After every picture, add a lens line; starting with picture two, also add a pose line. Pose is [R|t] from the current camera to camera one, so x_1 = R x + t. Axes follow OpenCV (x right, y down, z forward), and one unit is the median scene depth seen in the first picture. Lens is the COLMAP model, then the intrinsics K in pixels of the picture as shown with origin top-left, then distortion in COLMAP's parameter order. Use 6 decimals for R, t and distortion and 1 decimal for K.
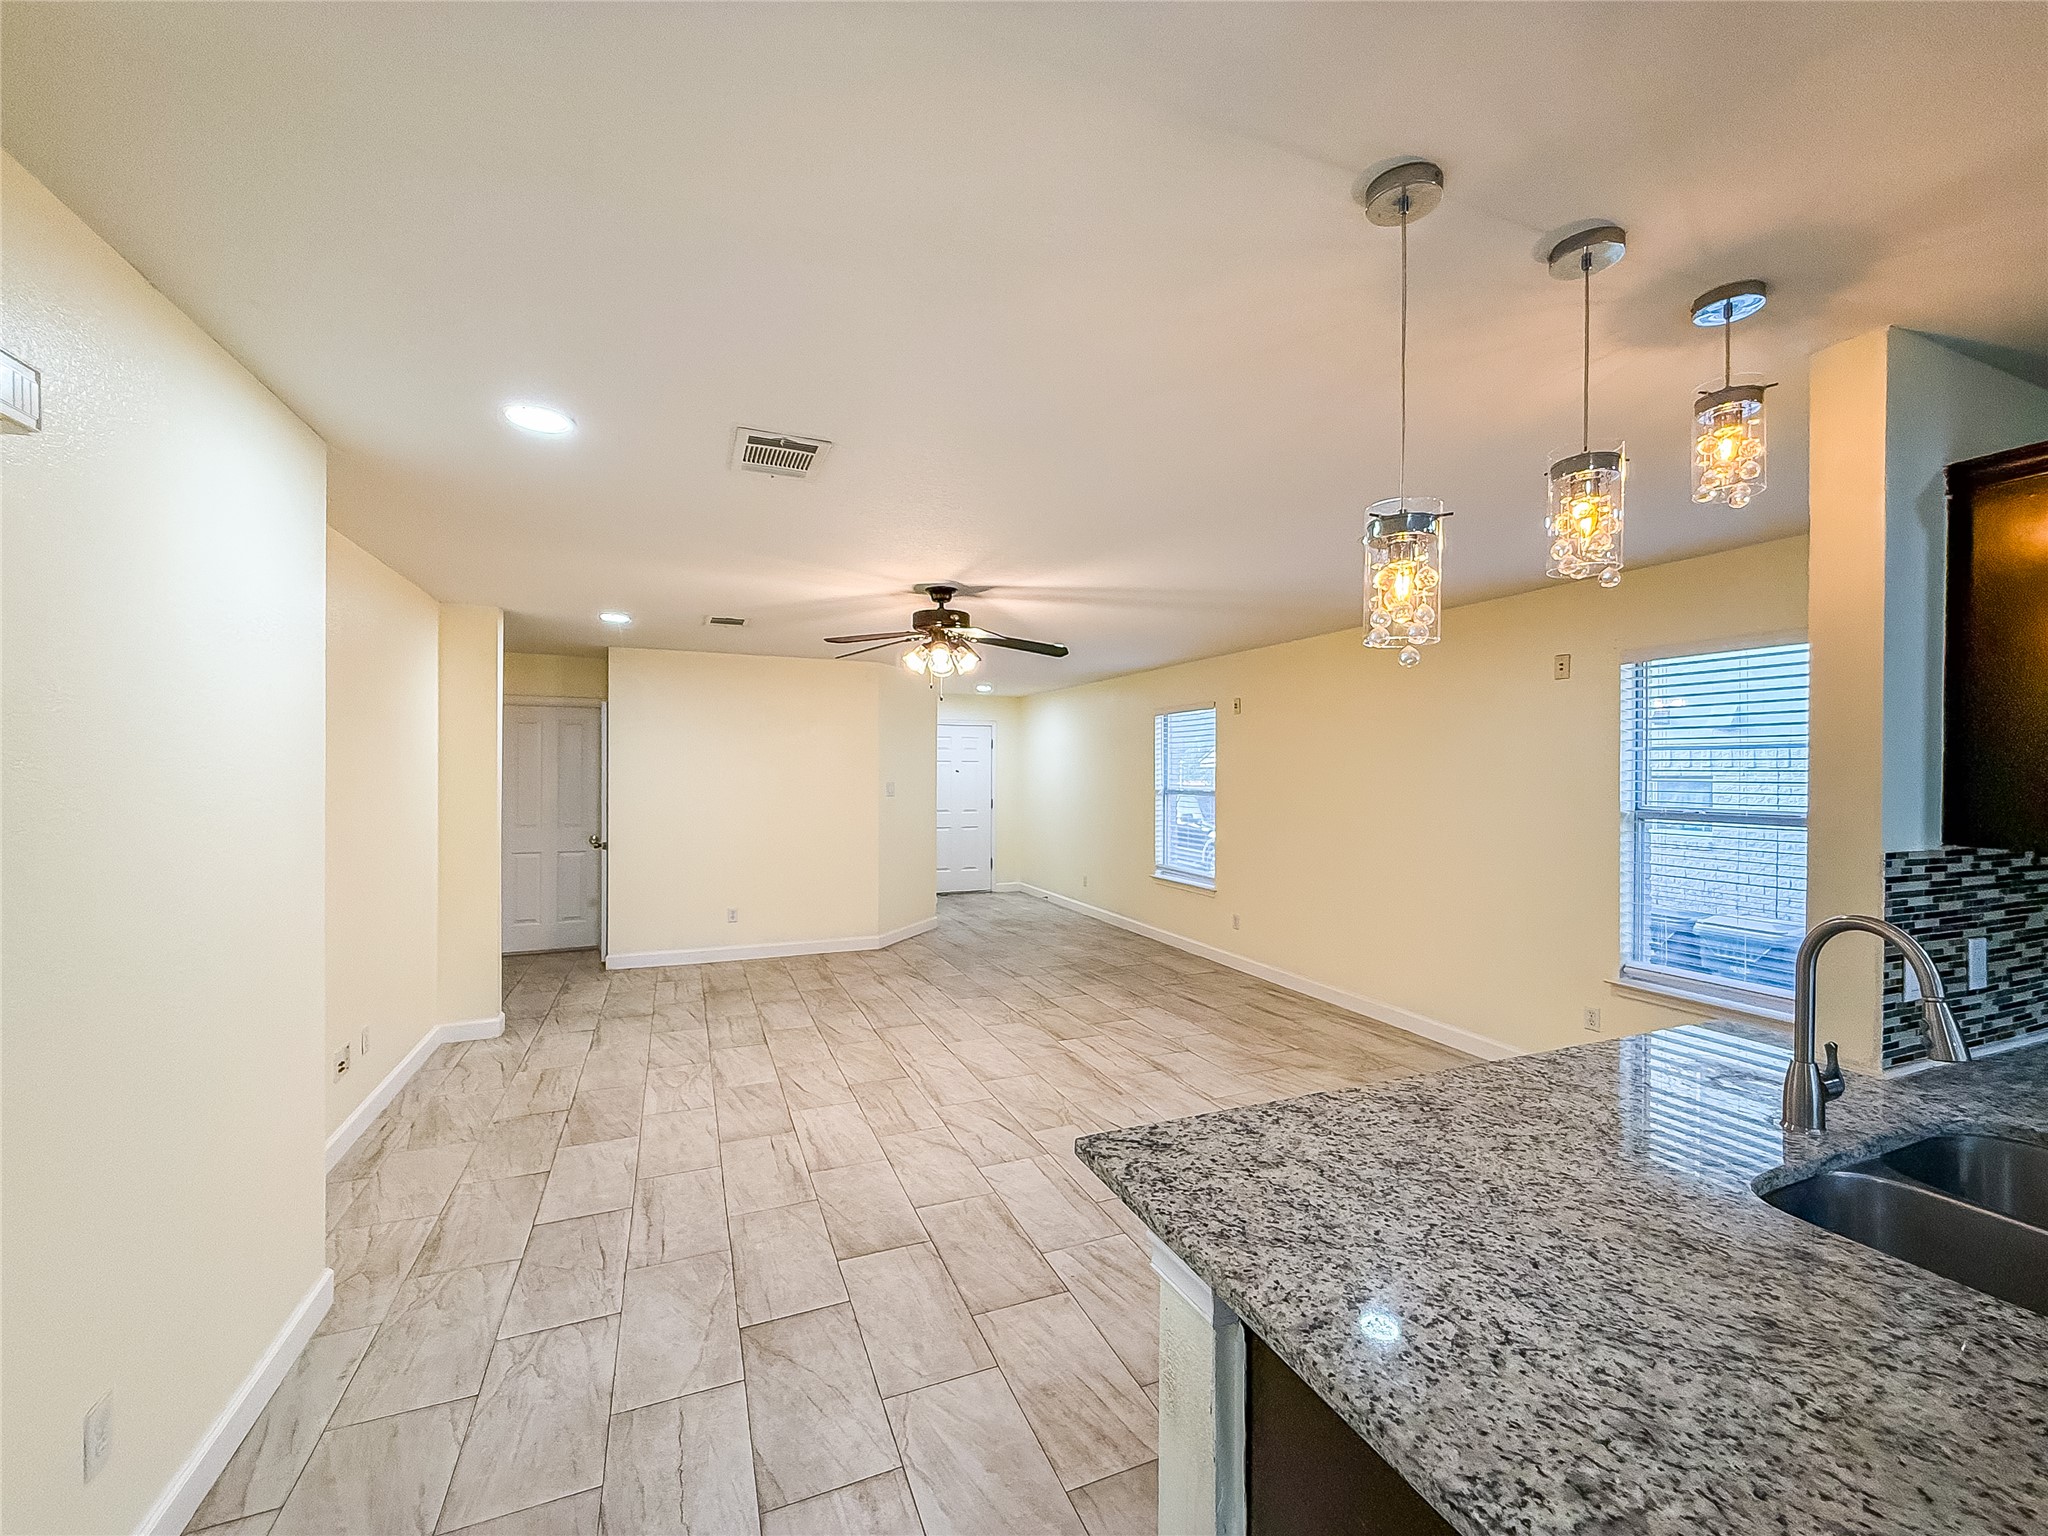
lens RADIAL K [[841.4, 0, 1024.5], [0, 841.4, 772.7], [0, 0, 1]] dist [-0.003071, 0.000818]
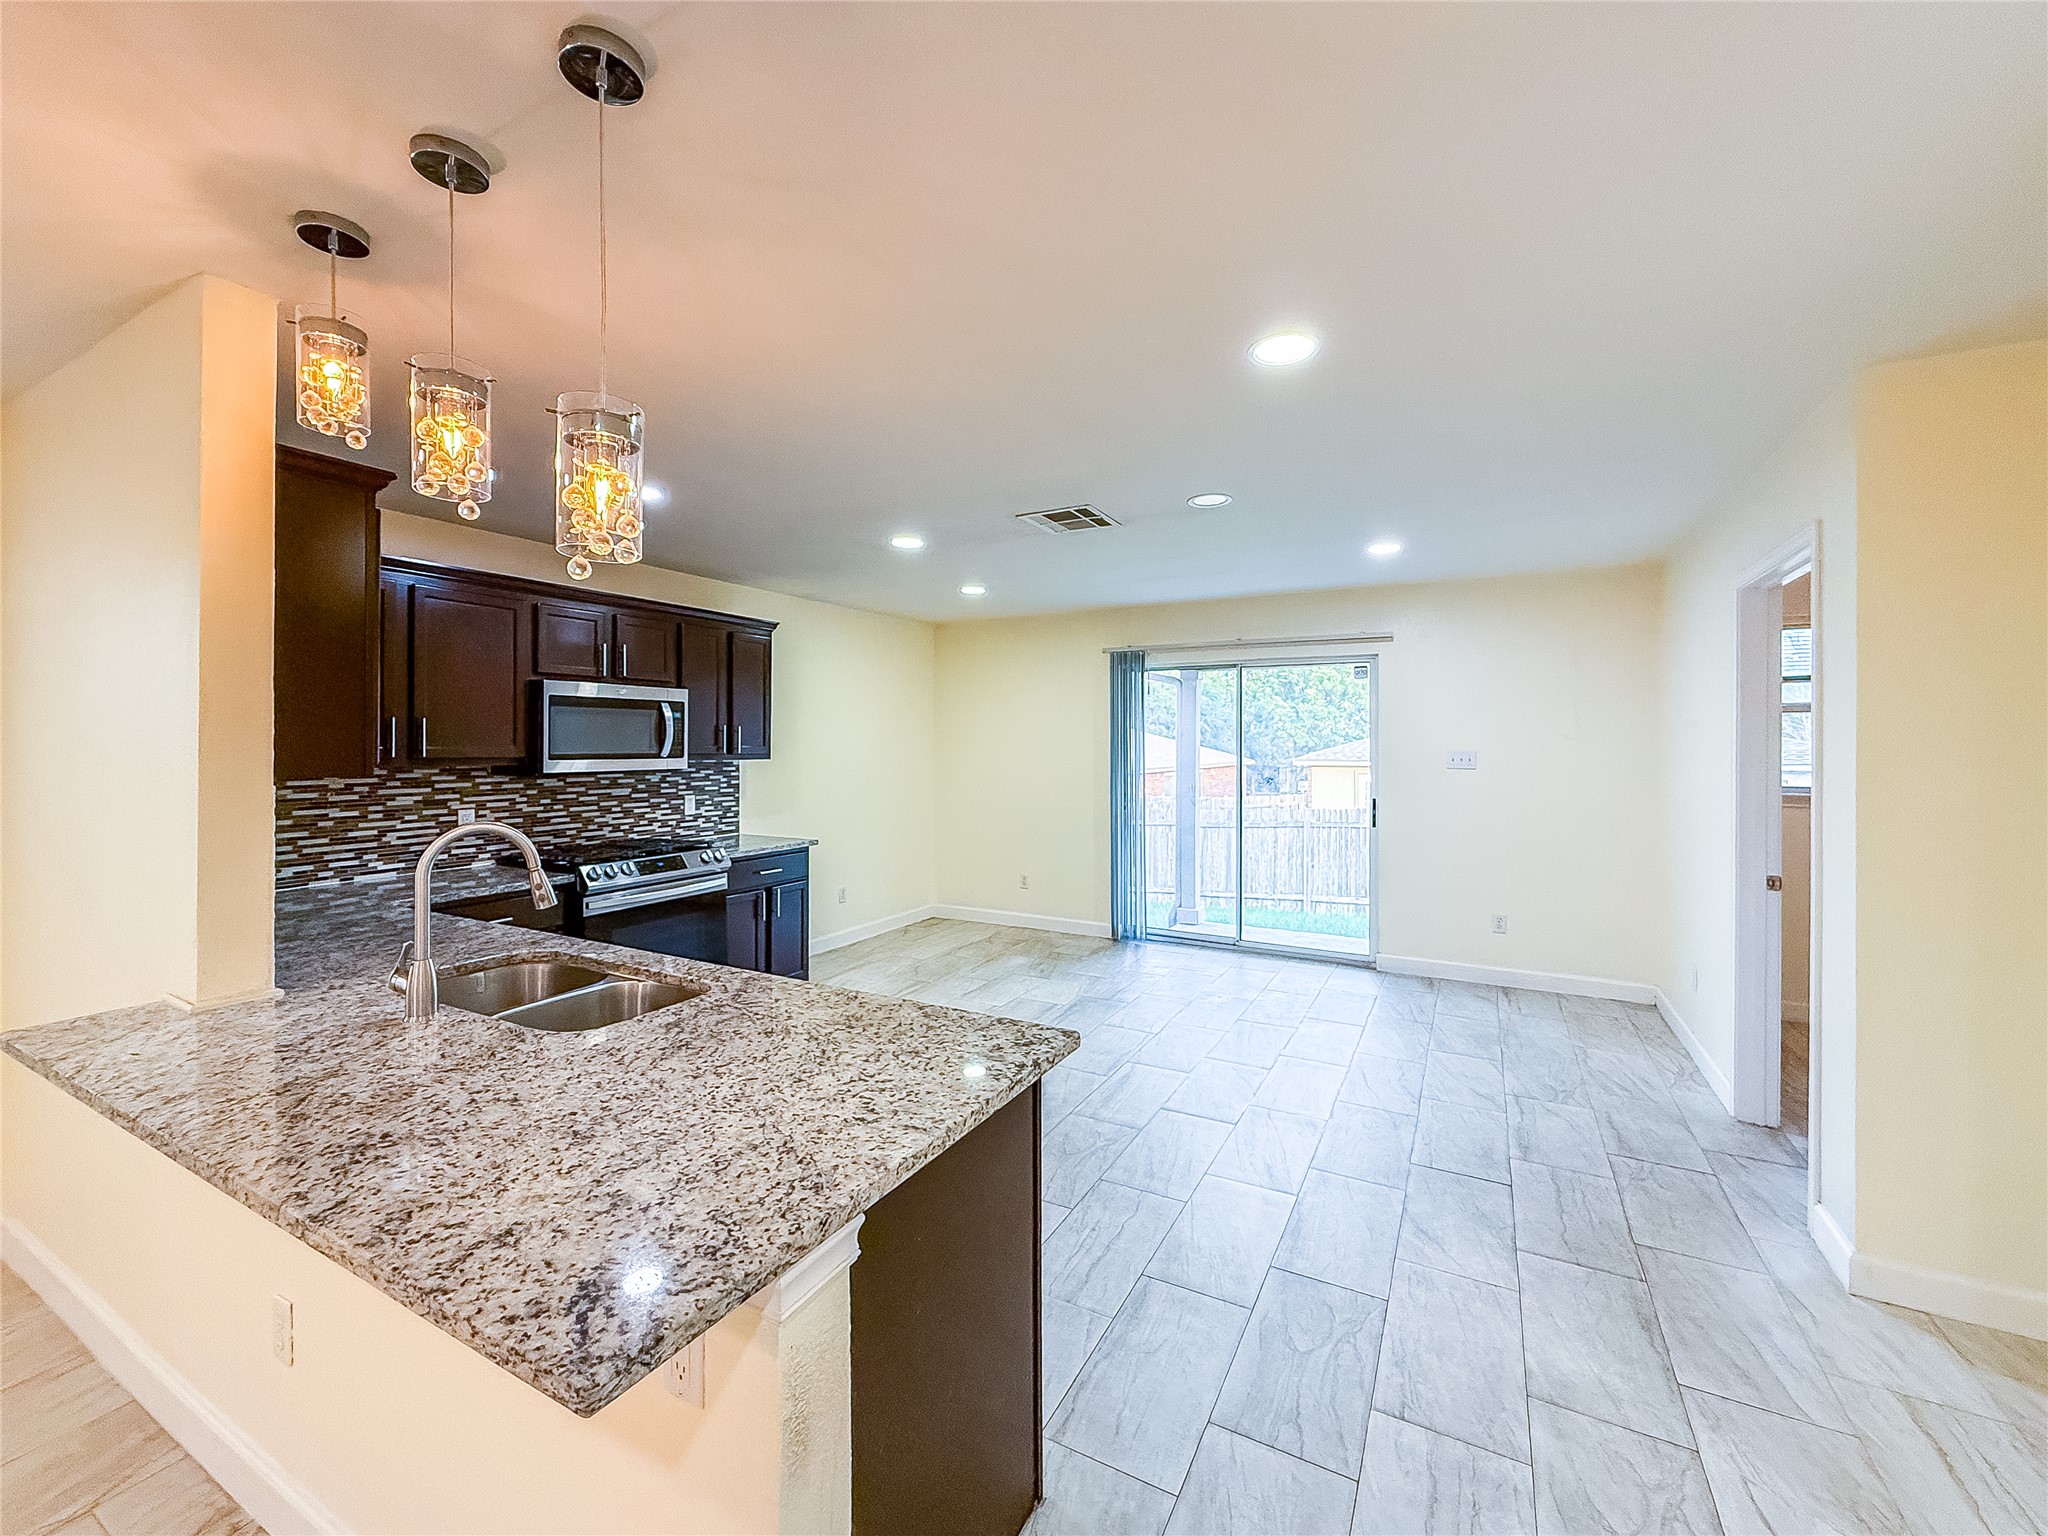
lens RADIAL K [[841.4, 0, 1028.2], [0, 841.4, 741.7], [0, 0, 1]] dist [-0.003071, 0.000818]
pose [[-0.637861, -0.001639, 0.770150, -0.181526], [0.002382, 0.999989, 0.004101, 0.015628], [-0.770148, 0.004451, -0.637850, 0.406482]]
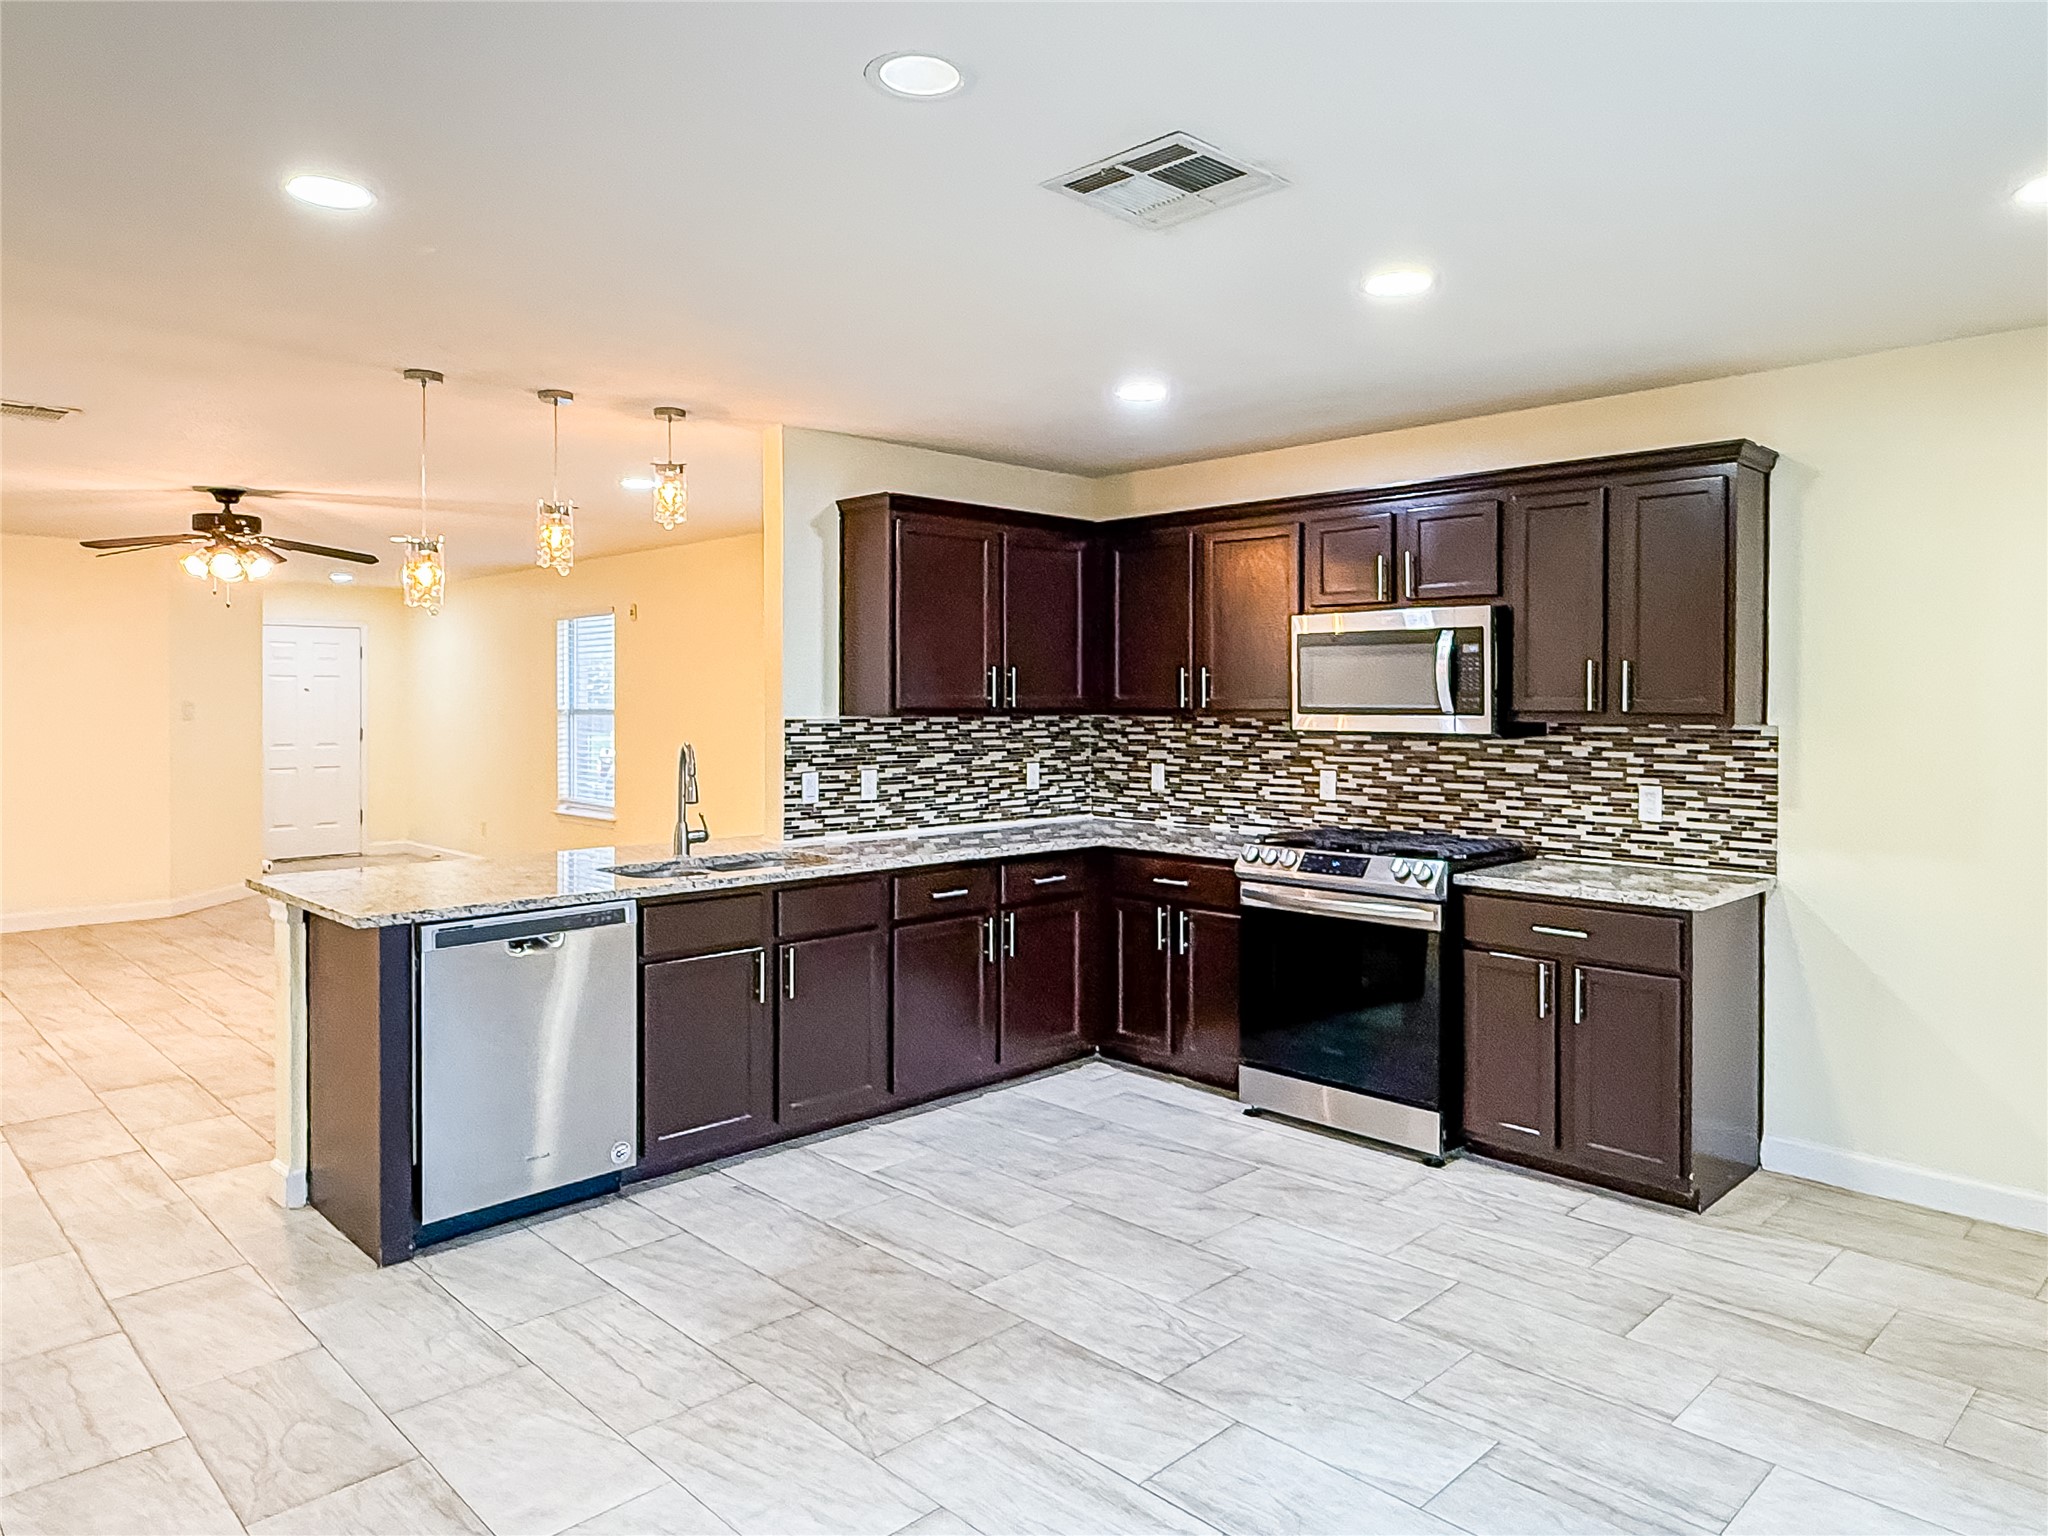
lens RADIAL K [[1457.2, 0, 1125.5], [0, 1457.2, 704.2], [0, 0, 1]] dist [-0.002034, 0.002270]
pose [[0.928088, -0.004771, 0.372329, 0.231014], [0.004707, 0.999988, 0.001079, 0.027158], [-0.372330, 0.000751, 0.928100, -0.915341]]
